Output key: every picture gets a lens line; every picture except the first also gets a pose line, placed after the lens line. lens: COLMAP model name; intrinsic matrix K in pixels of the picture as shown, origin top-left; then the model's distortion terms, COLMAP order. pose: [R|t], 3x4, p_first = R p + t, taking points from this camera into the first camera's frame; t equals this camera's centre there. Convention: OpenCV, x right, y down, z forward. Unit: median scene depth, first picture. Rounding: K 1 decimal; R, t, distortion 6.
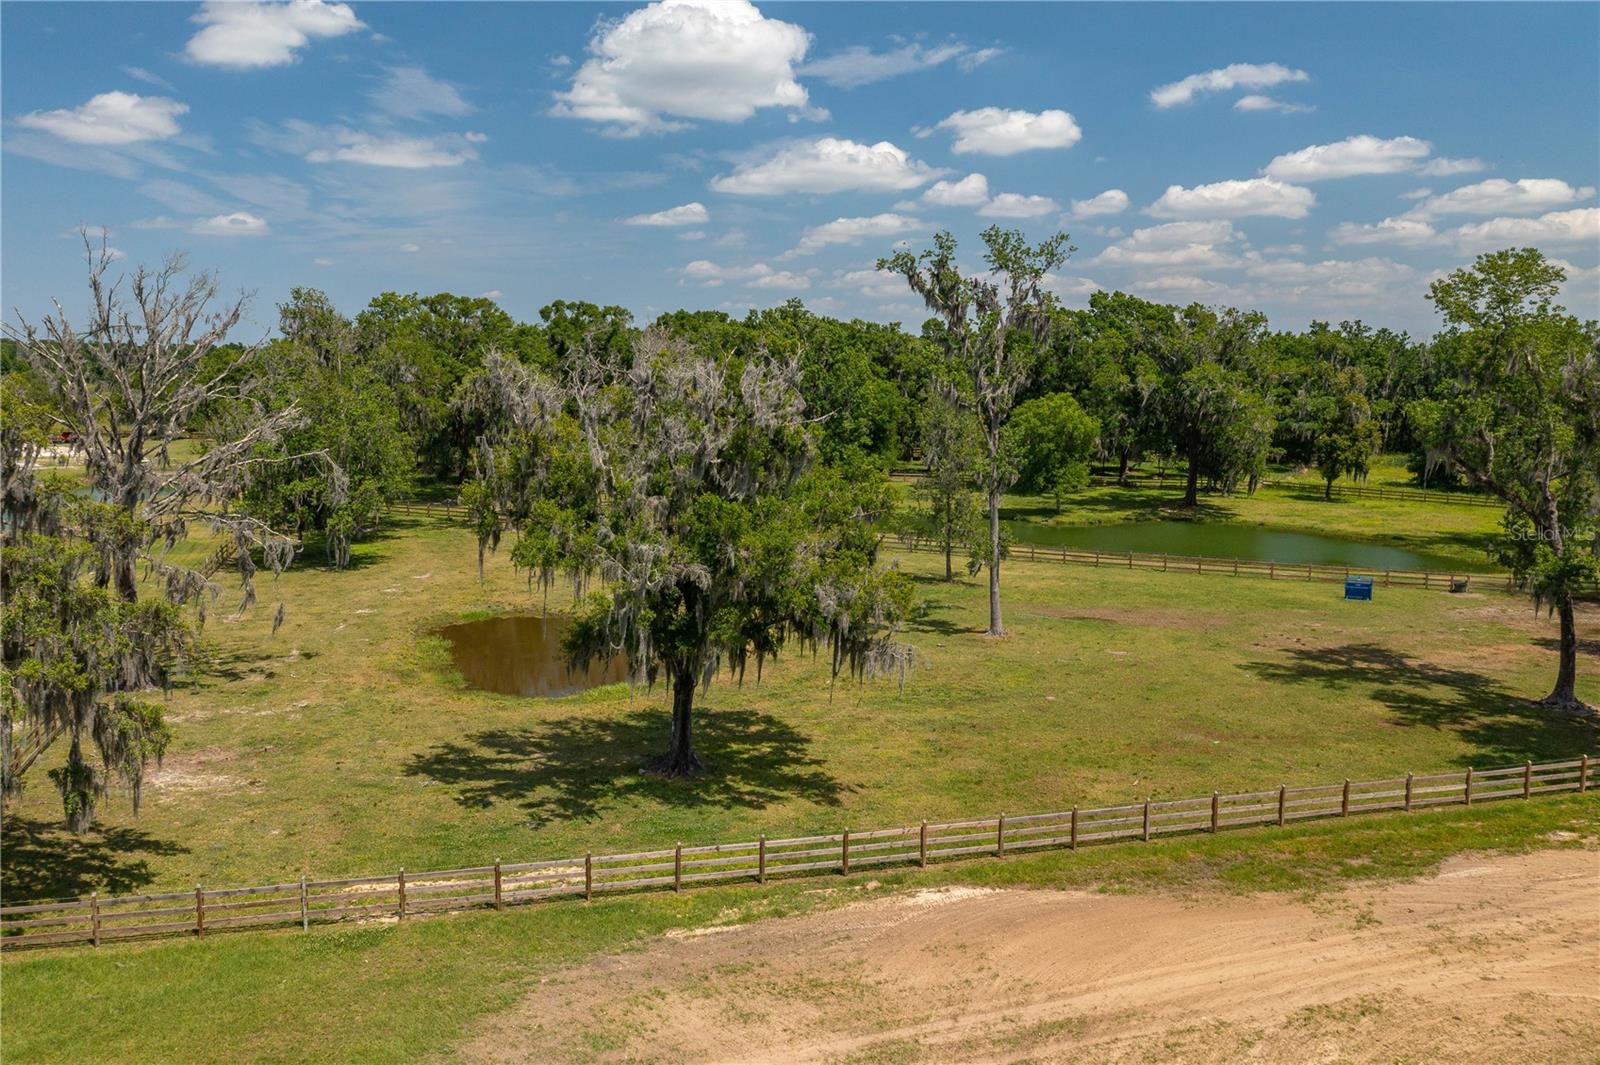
lens RADIAL K [[1273.2, 0, 794.7], [0, 1273.2, 516.6], [0, 0, 1]] dist [-0.015398, -0.006439]
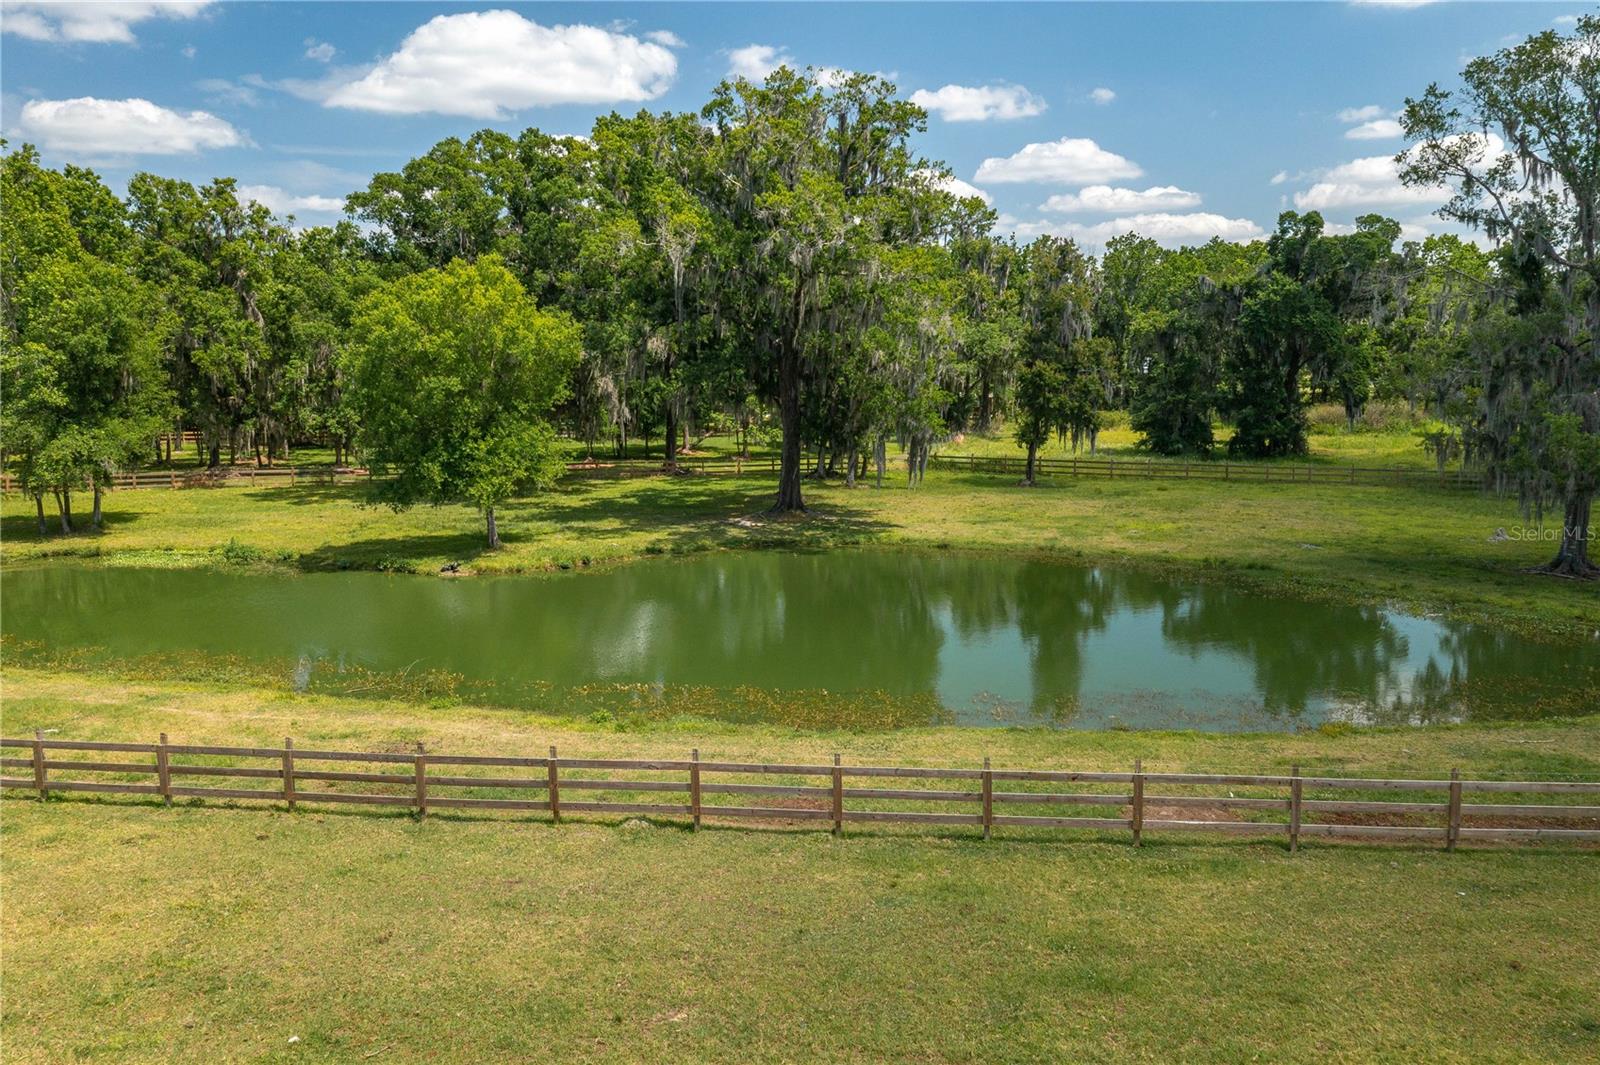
lens RADIAL K [[1273.2, 0, 805.4], [0, 1273.2, 536.1], [0, 0, 1]] dist [-0.015398, -0.006439]
pose [[0.950021, -0.058959, 0.306568, 0.169358], [0.053094, 0.998212, 0.027443, -0.011695], [-0.307638, -0.009795, 0.951453, 0.542647]]
